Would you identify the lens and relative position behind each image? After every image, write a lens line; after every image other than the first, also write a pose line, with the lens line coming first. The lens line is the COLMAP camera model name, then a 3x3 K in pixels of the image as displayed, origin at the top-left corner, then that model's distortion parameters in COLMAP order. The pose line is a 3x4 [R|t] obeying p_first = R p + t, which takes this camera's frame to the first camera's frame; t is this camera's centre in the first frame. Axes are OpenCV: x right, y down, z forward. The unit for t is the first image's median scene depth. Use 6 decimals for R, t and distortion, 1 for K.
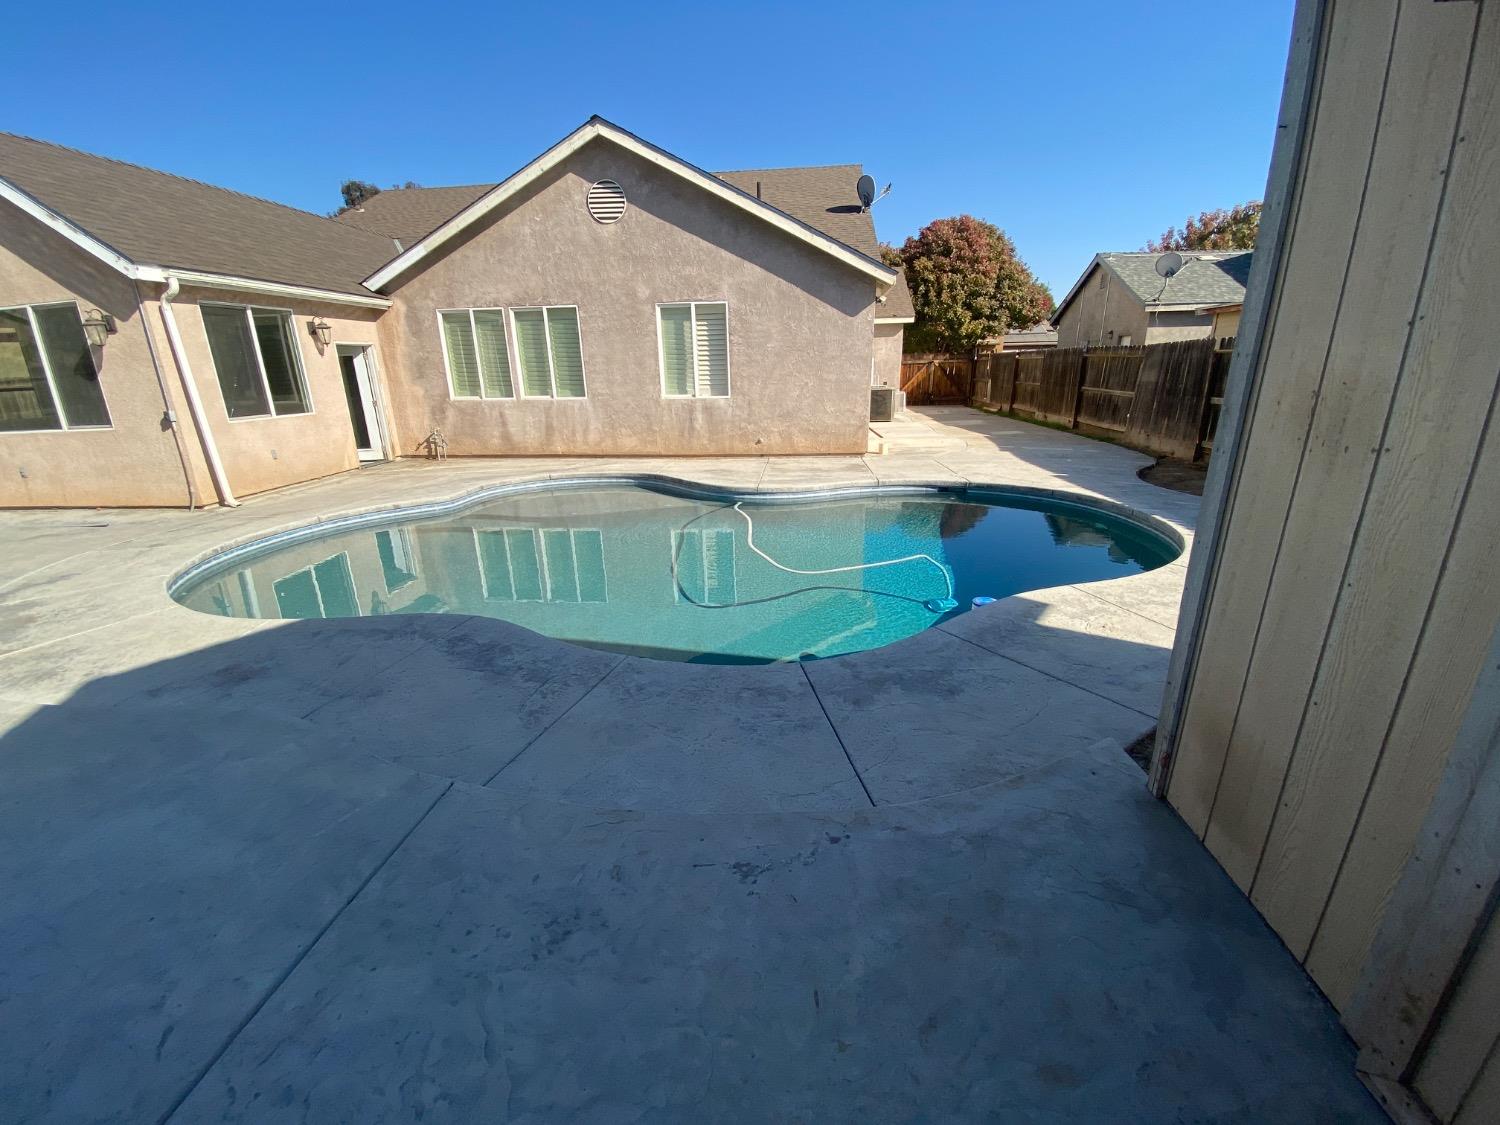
lens RADIAL K [[610.0, 0, 750.0], [0, 610.0, 562.5], [0, 0, 1]] dist [0.027575, -0.023864]
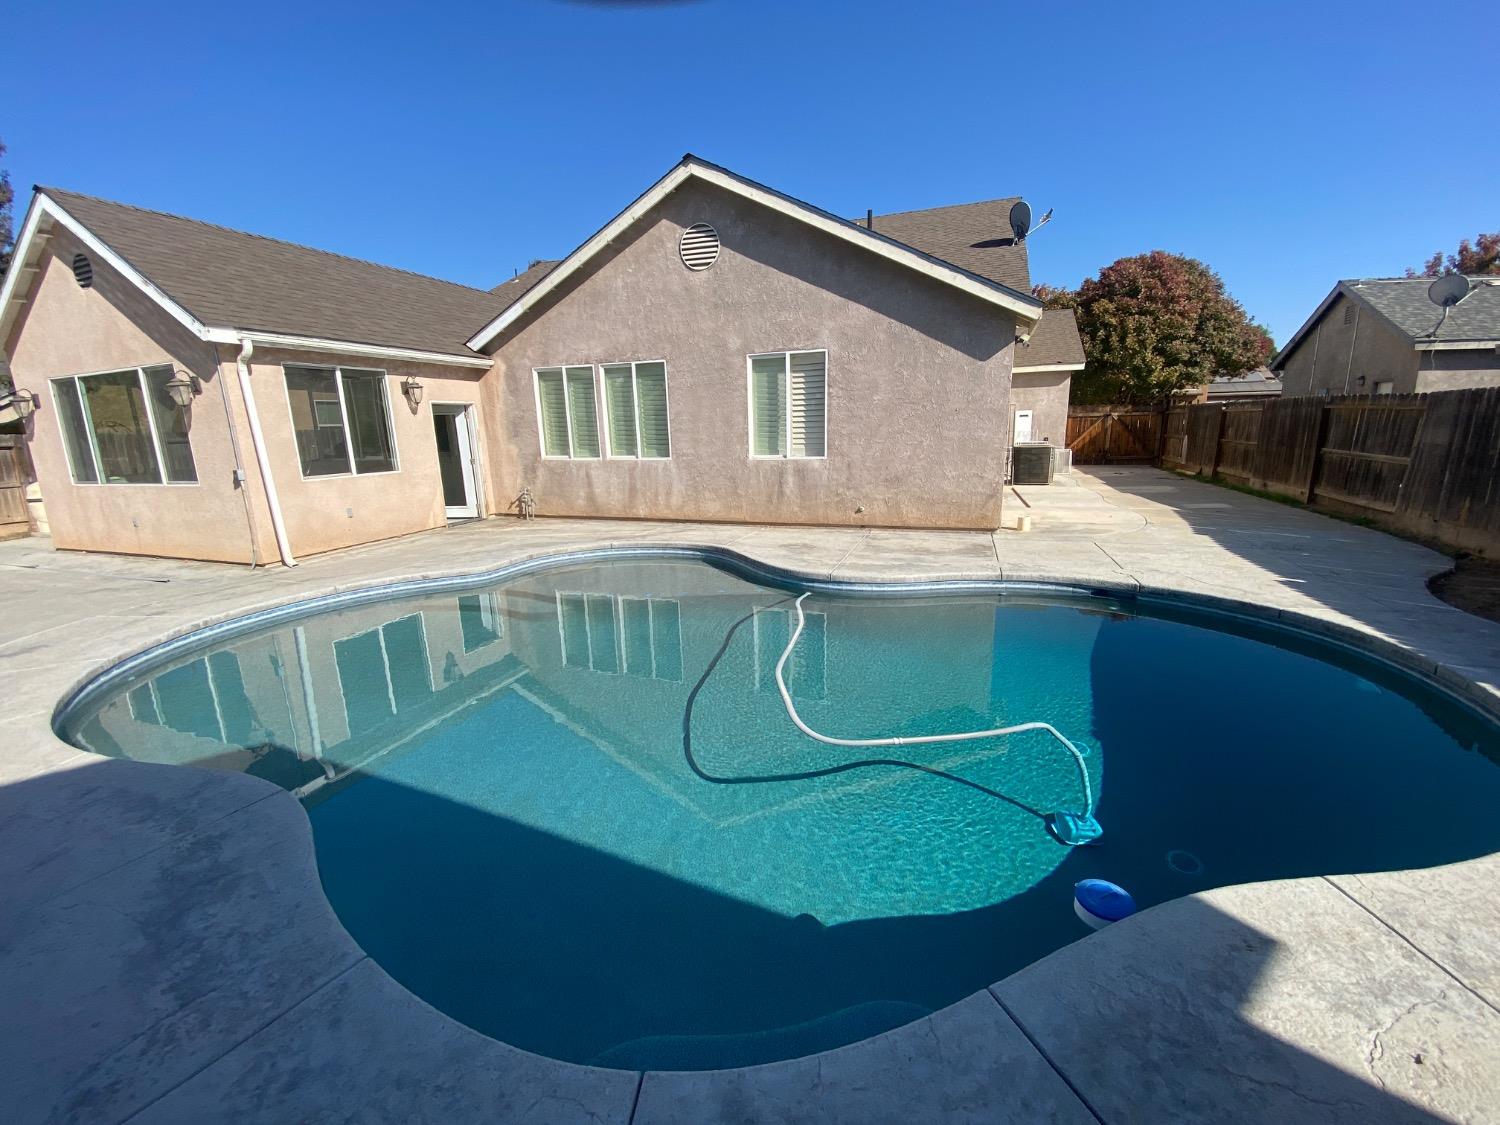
lens RADIAL K [[610.0, 0, 750.0], [0, 610.0, 562.5], [0, 0, 1]] dist [0.027575, -0.023864]
pose [[0.968088, 0.051055, -0.245356, 0.079994], [-0.071189, 0.994722, -0.073900, -0.058108], [0.240287, 0.089008, 0.966612, 0.172588]]
